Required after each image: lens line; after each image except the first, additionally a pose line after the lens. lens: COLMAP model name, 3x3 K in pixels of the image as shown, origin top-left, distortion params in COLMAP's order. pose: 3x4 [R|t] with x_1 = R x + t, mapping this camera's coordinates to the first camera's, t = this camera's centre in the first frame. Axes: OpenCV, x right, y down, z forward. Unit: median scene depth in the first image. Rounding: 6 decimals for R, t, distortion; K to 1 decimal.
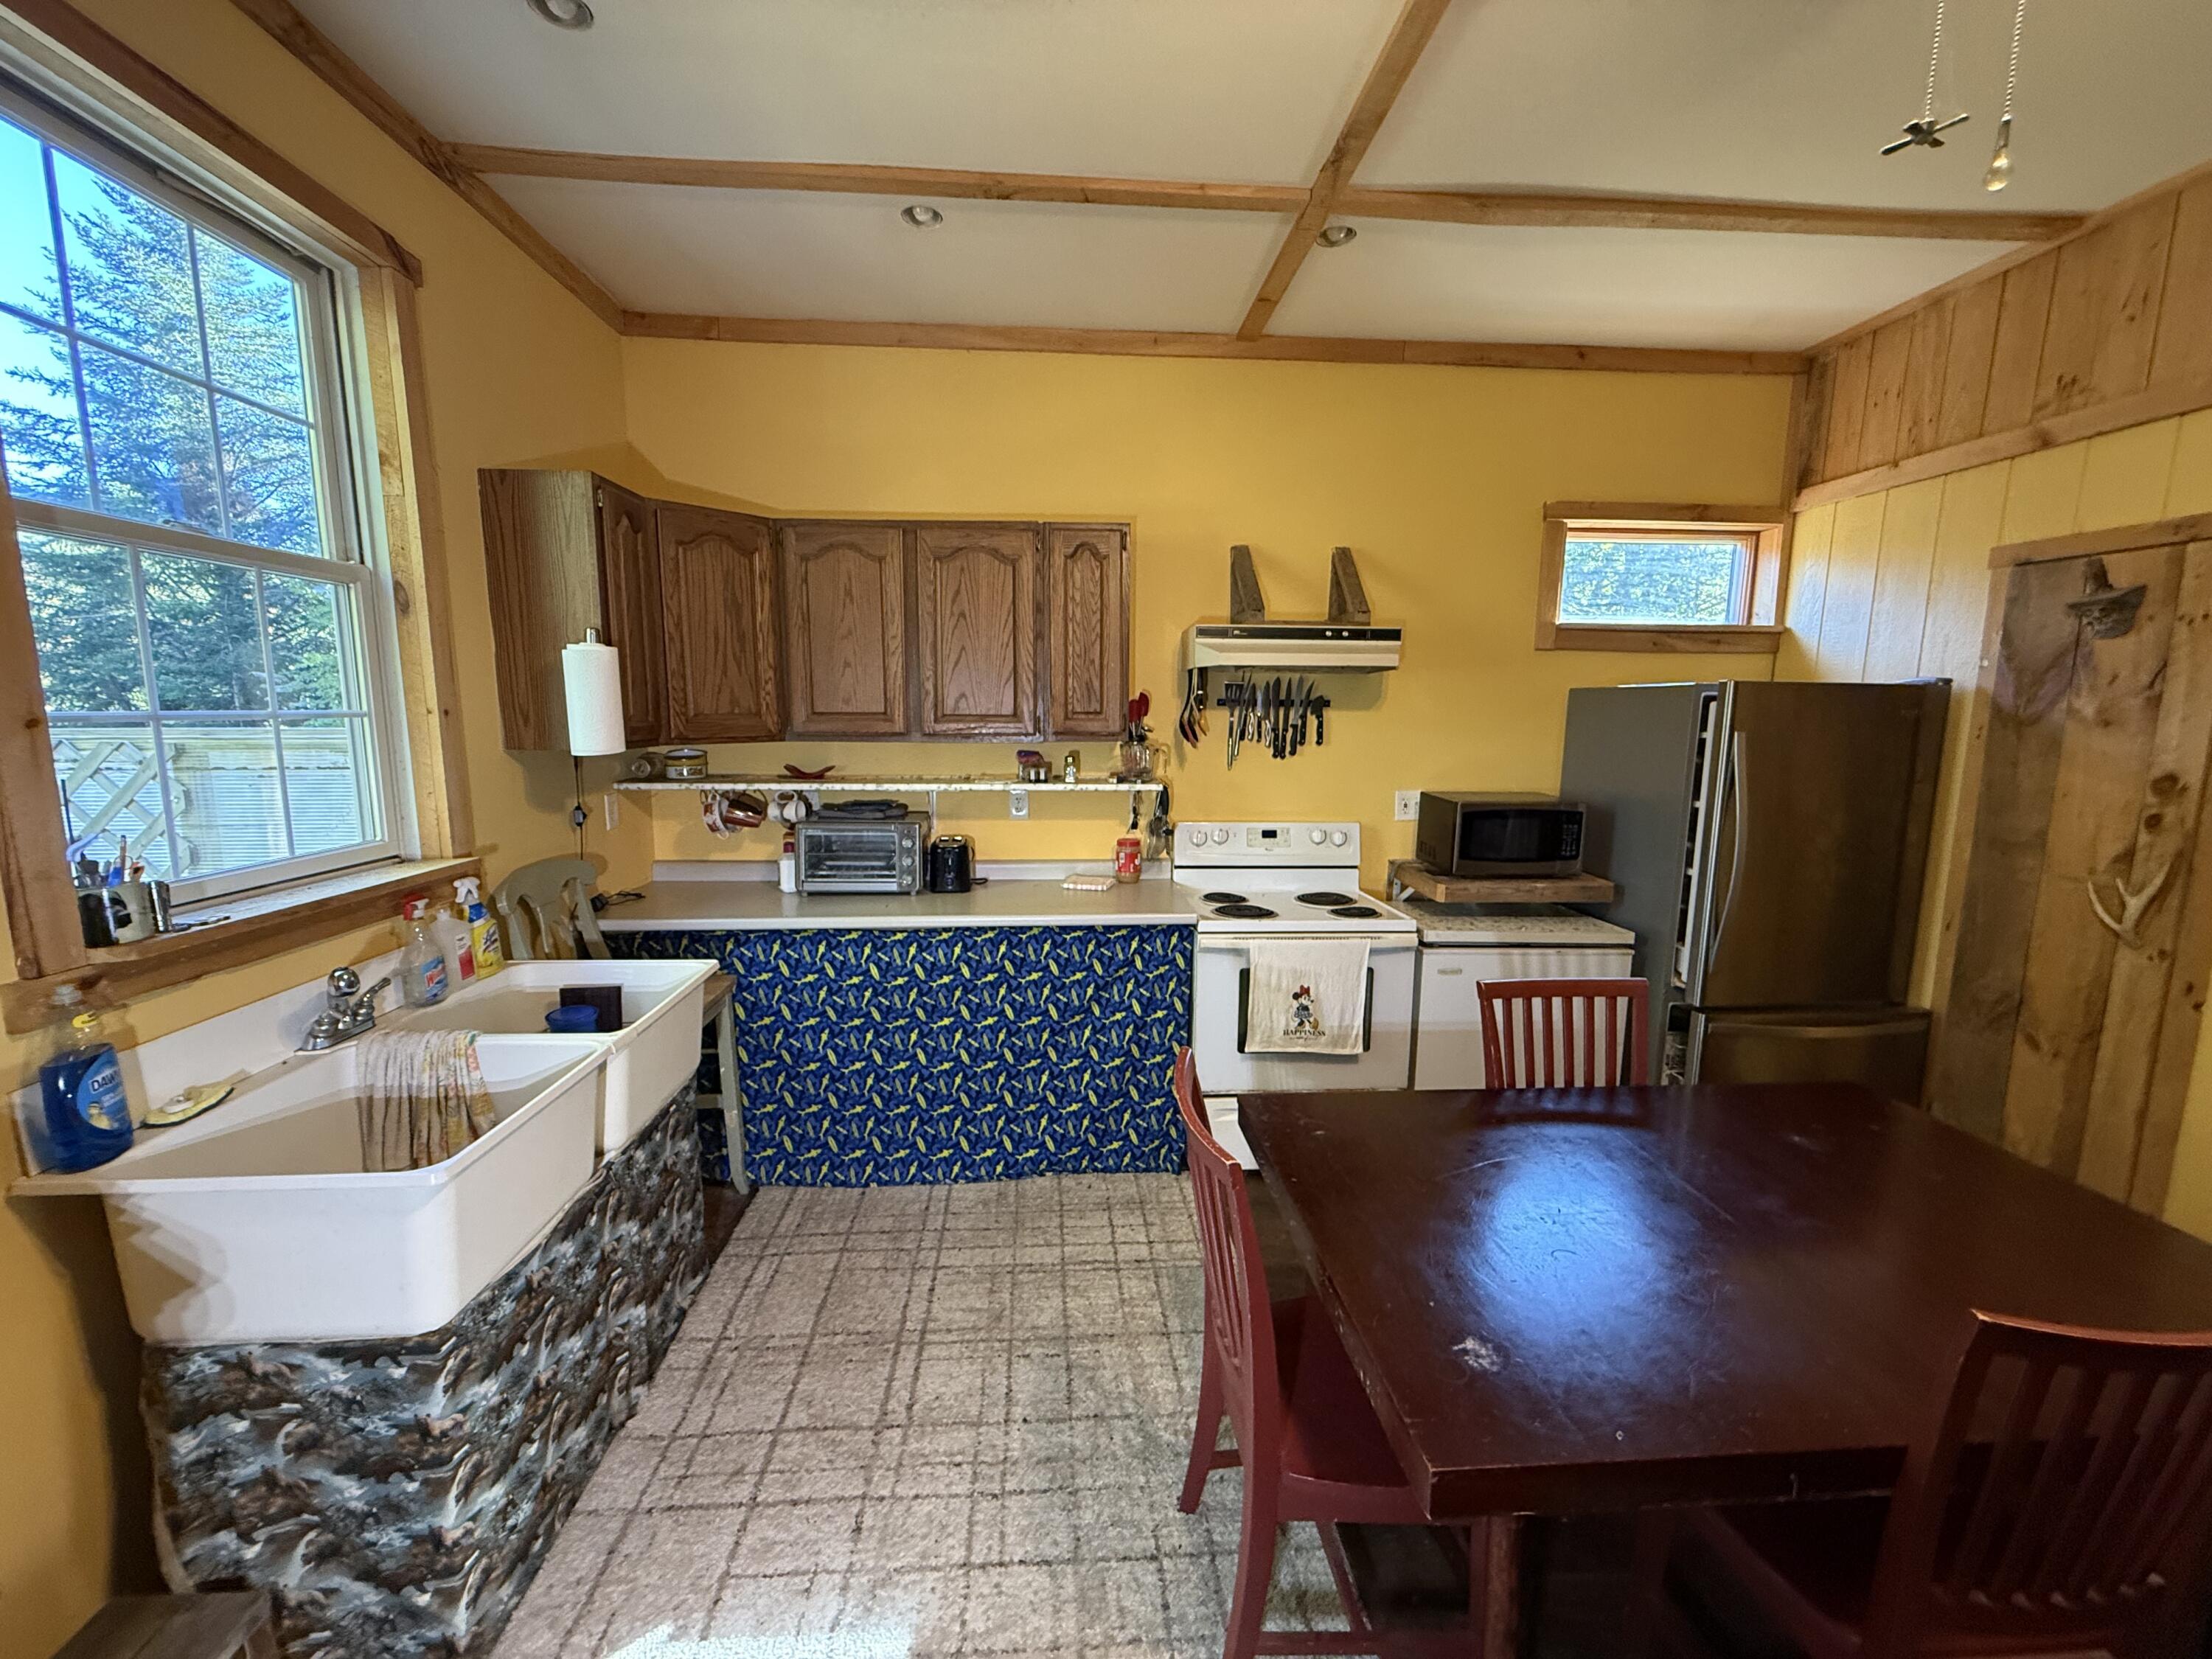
lens RADIAL K [[878.8, 0, 1098.4], [0, 878.8, 830.3], [0, 0, 1]] dist [-0.000016, -0.000002]
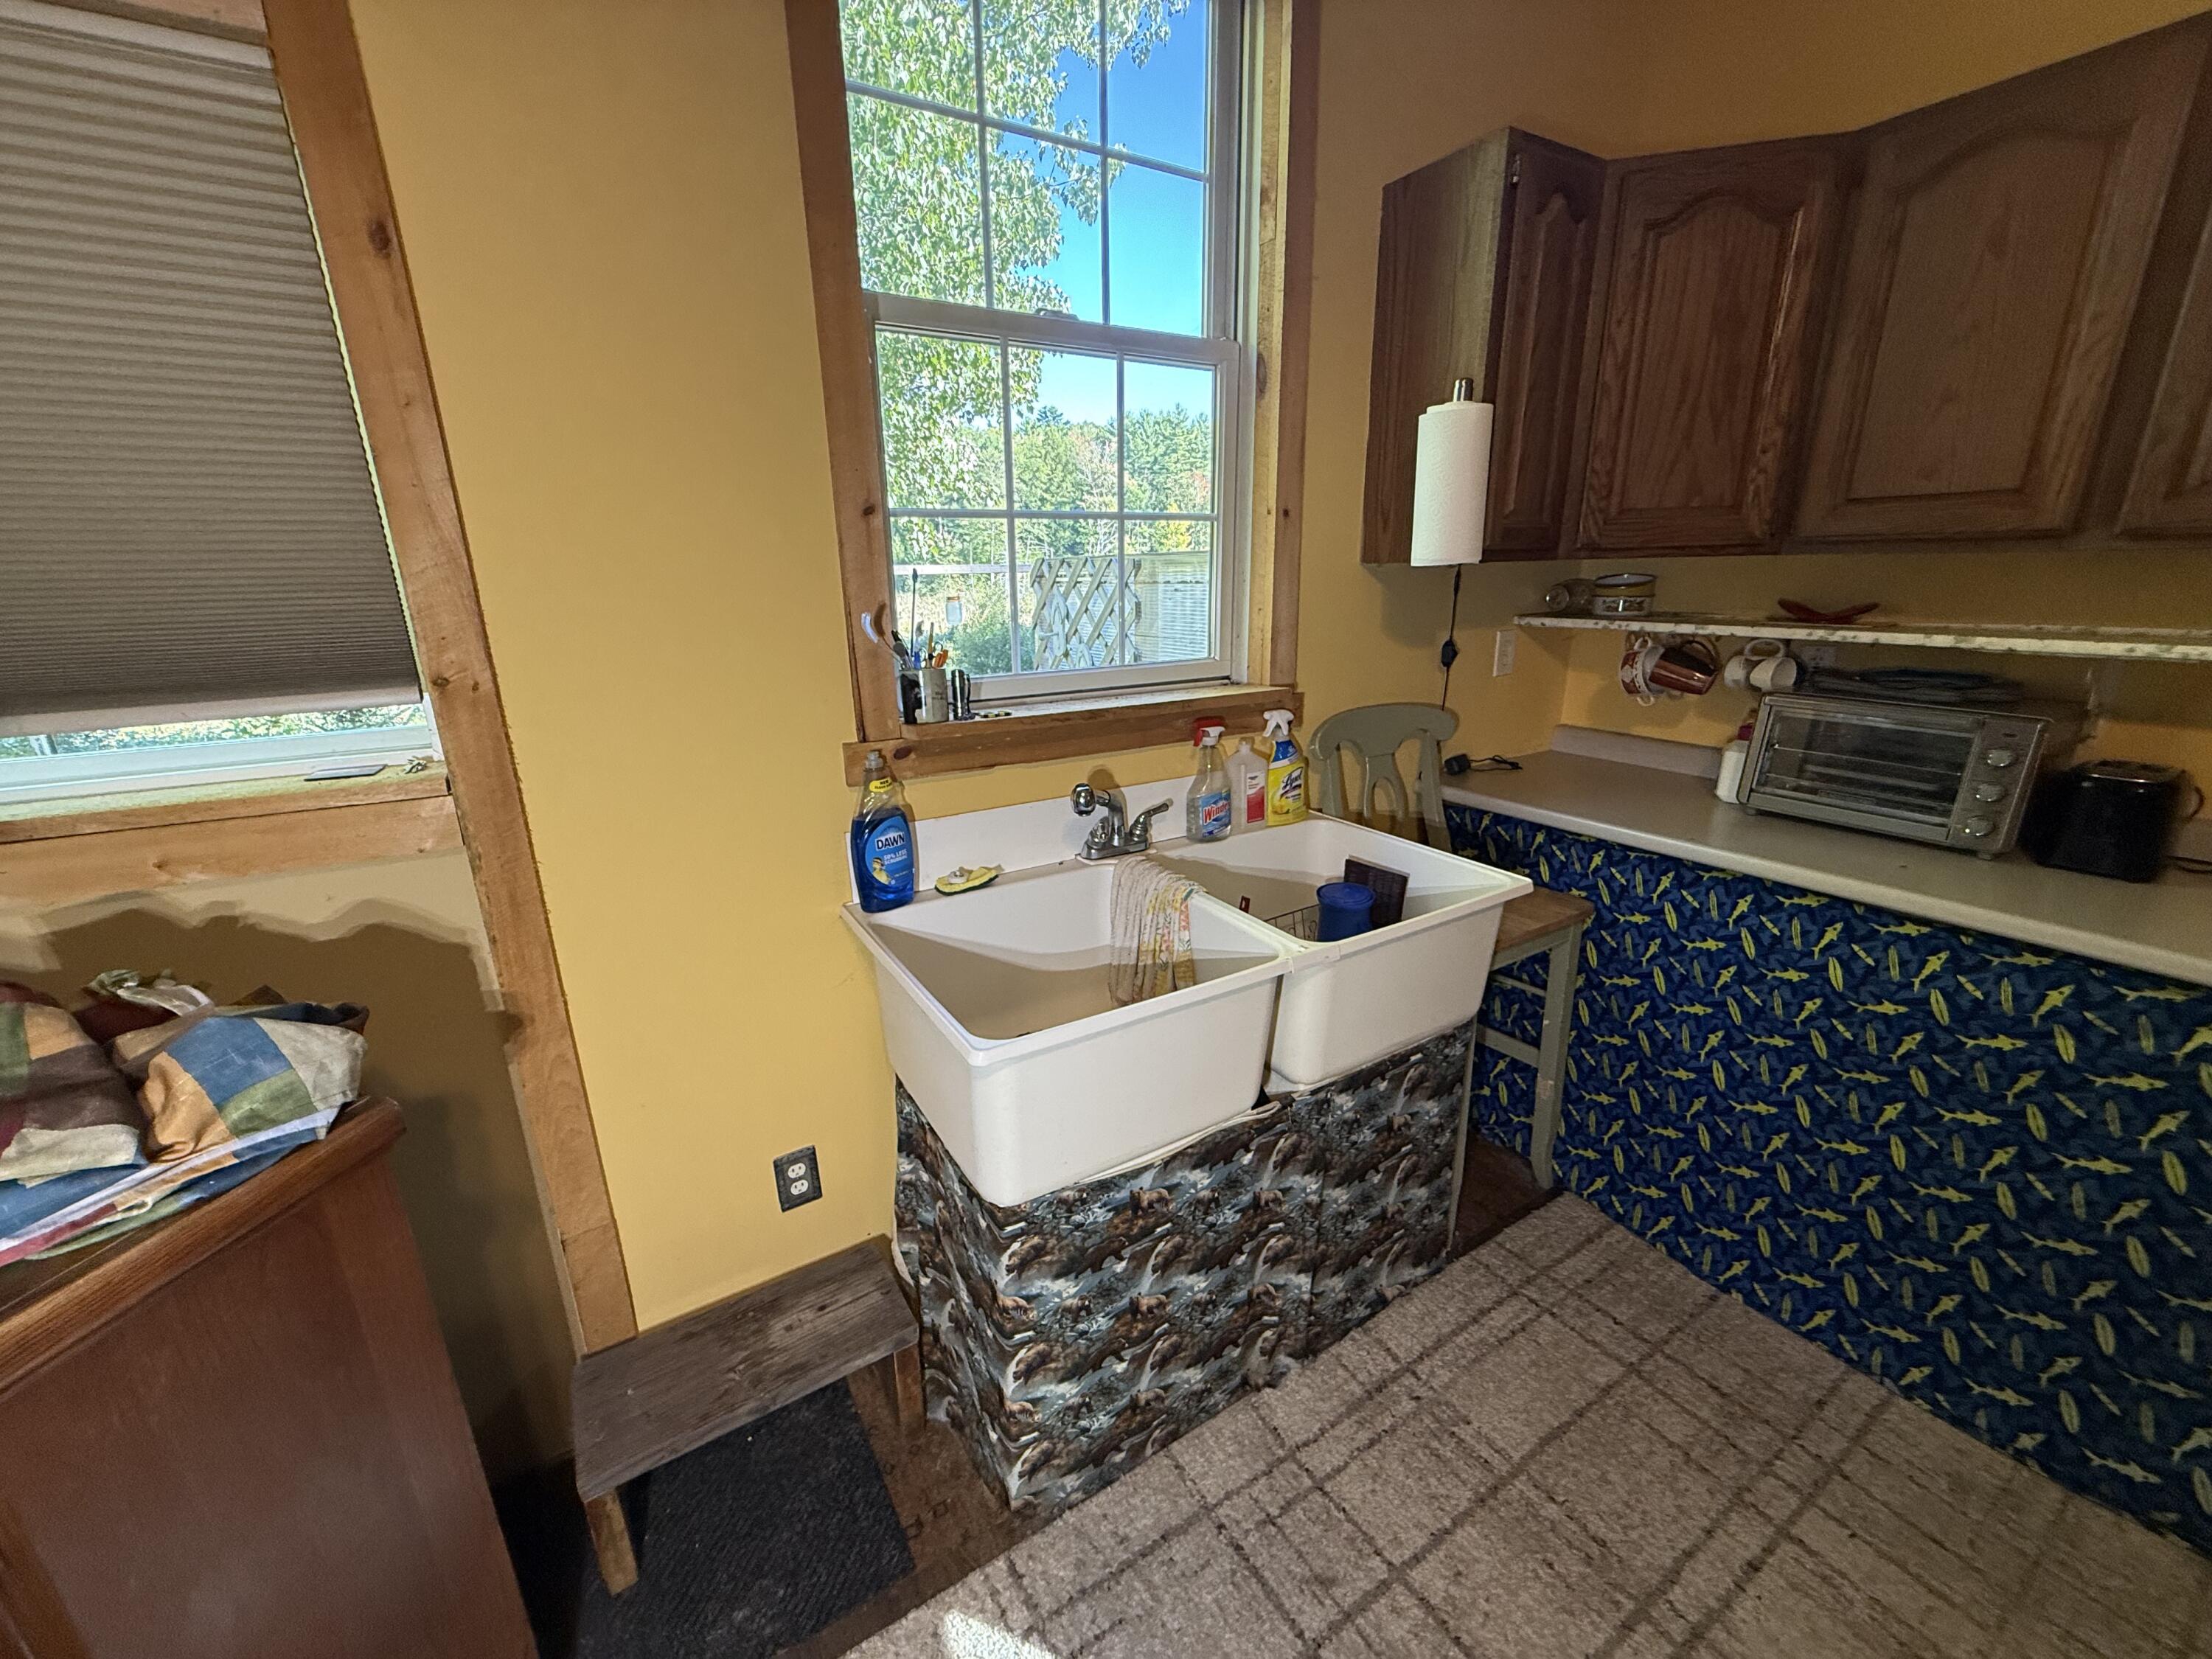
lens RADIAL K [[878.8, 0, 1098.4], [0, 878.8, 830.3], [0, 0, 1]] dist [-0.000016, -0.000002]
pose [[0.470116, 0.240976, -0.849071, -0.021931], [-0.103213, 0.970416, 0.218267, -0.001844], [0.876549, -0.014975, 0.481080, 0.315567]]
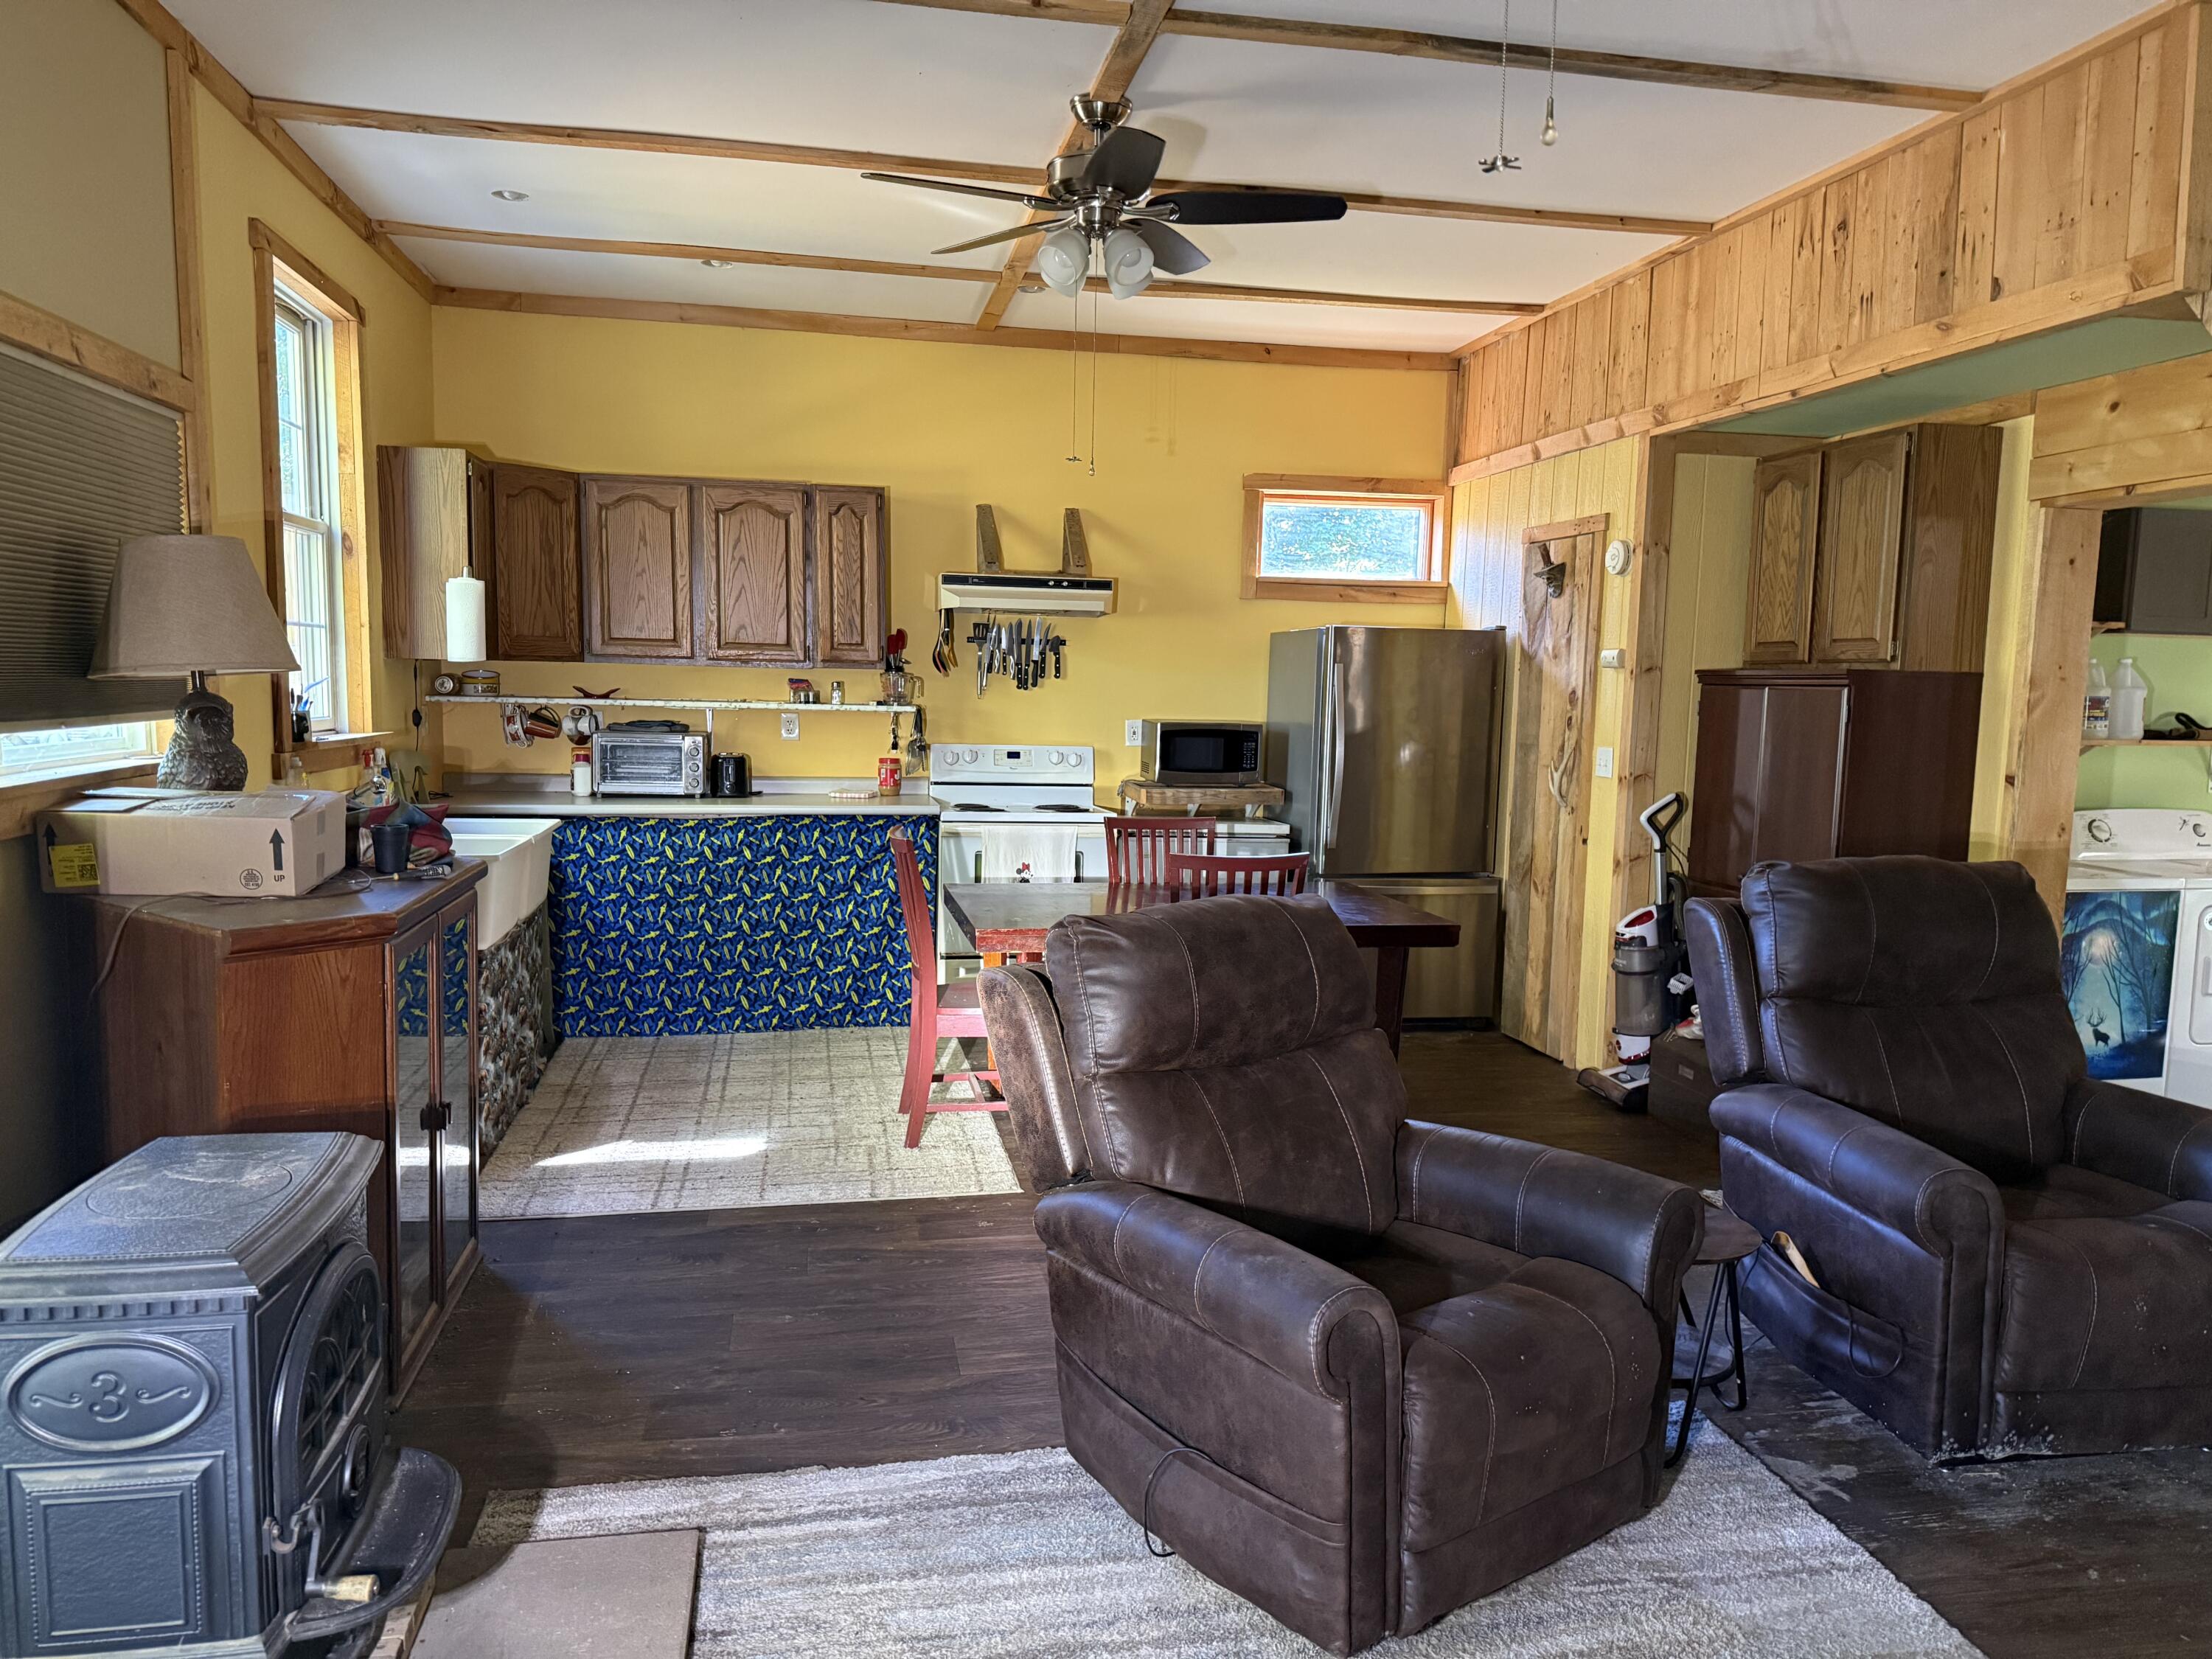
lens RADIAL K [[1551.0, 0, 1117.8], [0, 1551.0, 846.0], [0, 0, 1]] dist [0.160779, -0.198140]
pose [[0.990613, -0.001901, 0.136684, 0.059991], [0.006132, 0.999515, -0.030542, 0.218014], [-0.136559, 0.031094, 0.990144, -1.201645]]
